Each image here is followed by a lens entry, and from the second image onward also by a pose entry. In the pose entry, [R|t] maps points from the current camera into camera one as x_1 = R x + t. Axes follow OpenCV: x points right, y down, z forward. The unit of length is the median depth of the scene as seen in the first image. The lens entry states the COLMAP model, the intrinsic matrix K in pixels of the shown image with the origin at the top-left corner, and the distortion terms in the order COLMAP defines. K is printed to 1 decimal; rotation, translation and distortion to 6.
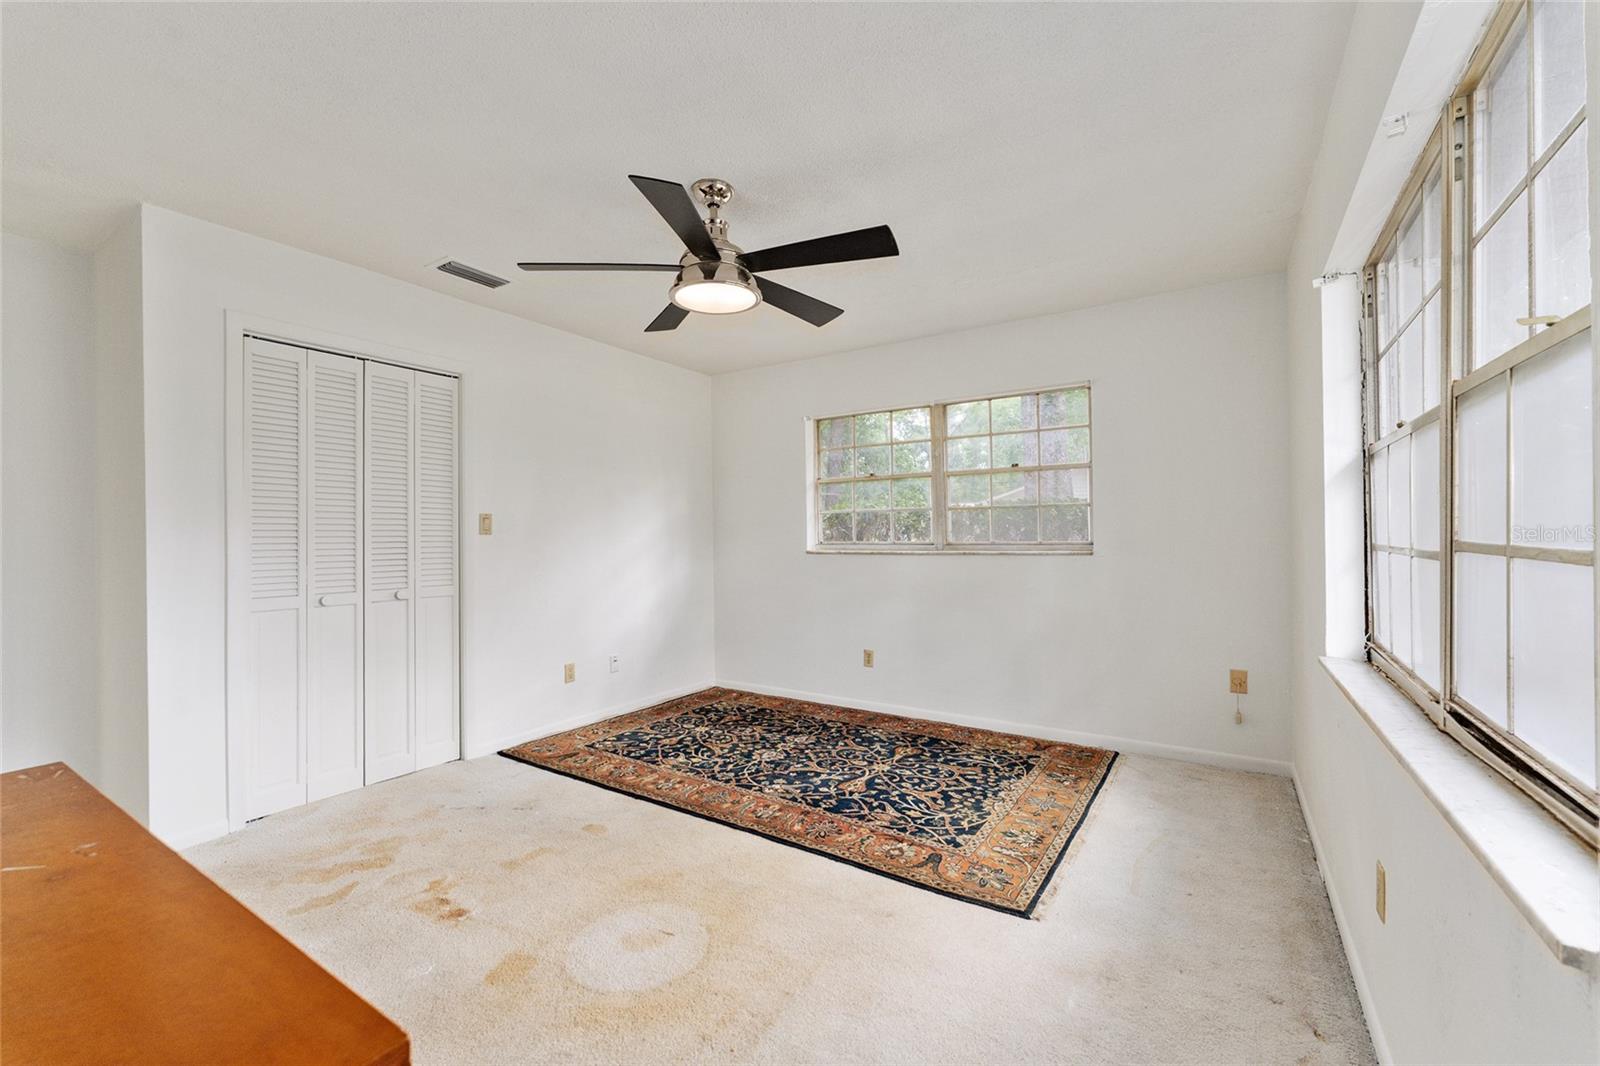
lens RADIAL K [[650.3, 0, 789.3], [0, 650.3, 531.4], [0, 0, 1]] dist [0.002069, -0.001516]
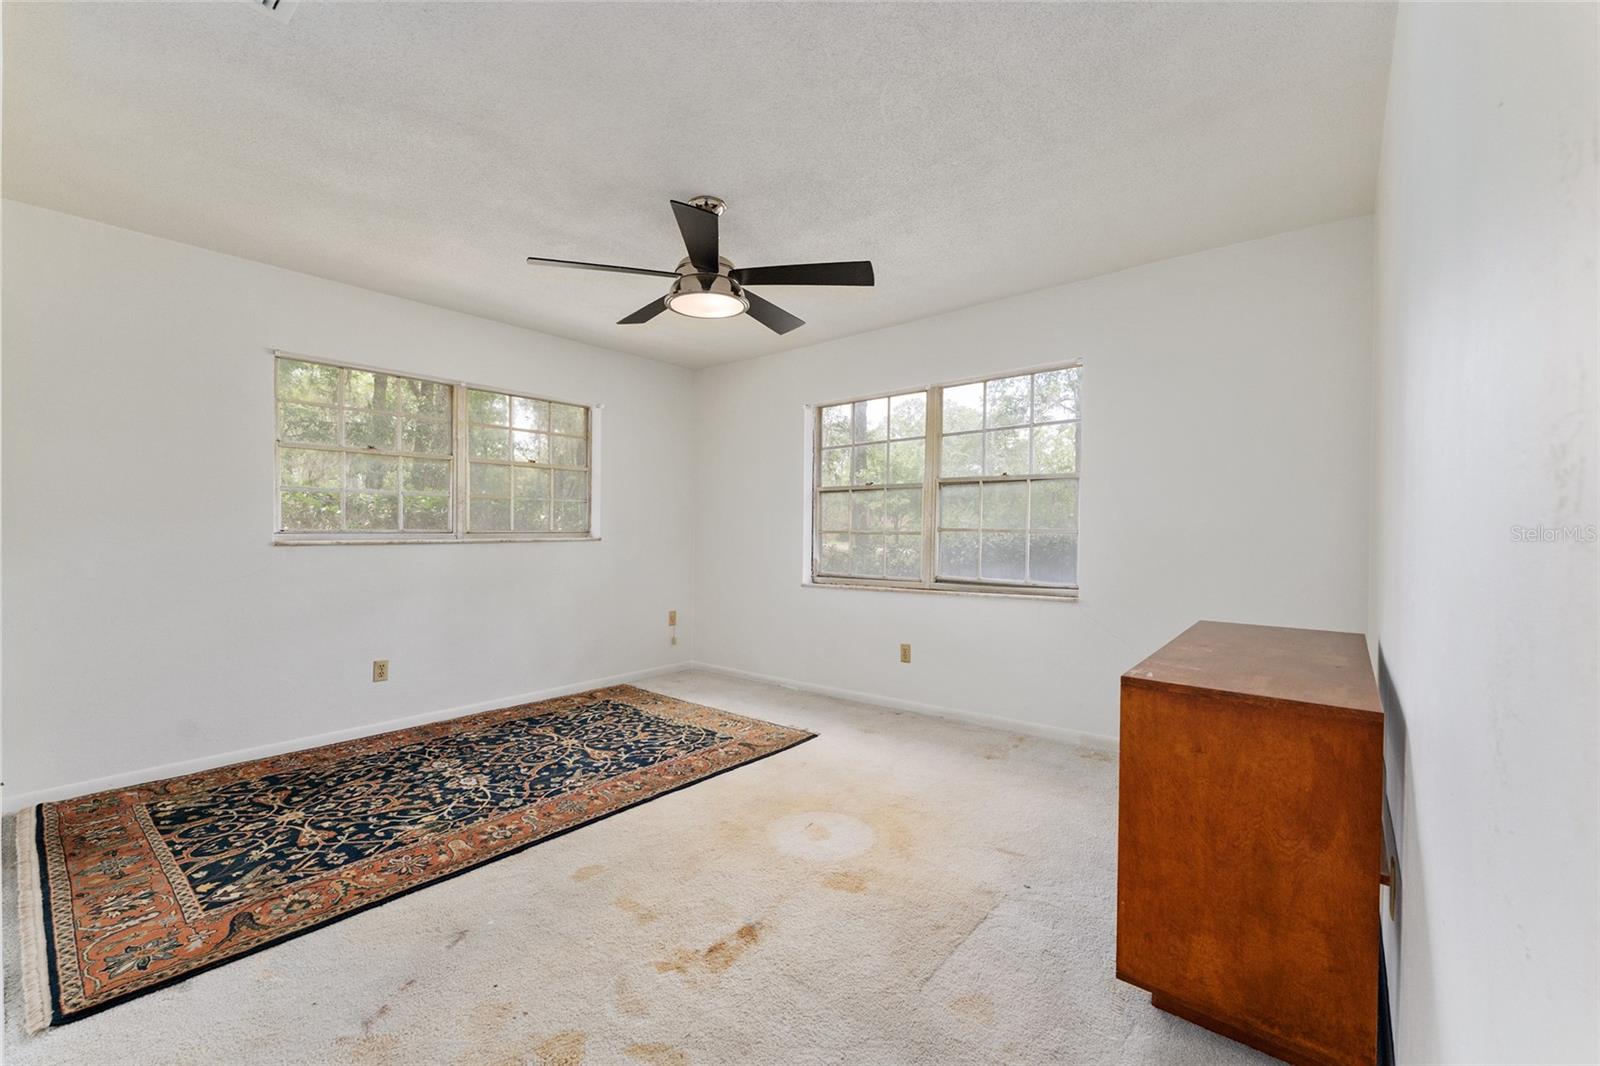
lens RADIAL K [[650.3, 0, 804.0], [0, 650.3, 535.8], [0, 0, 1]] dist [0.002069, -0.001516]
pose [[0.105876, -0.000731, 0.994379, -0.834514], [-0.012826, 0.999916, 0.002100, 0.020246], [-0.994297, -0.012976, 0.105858, 0.495659]]
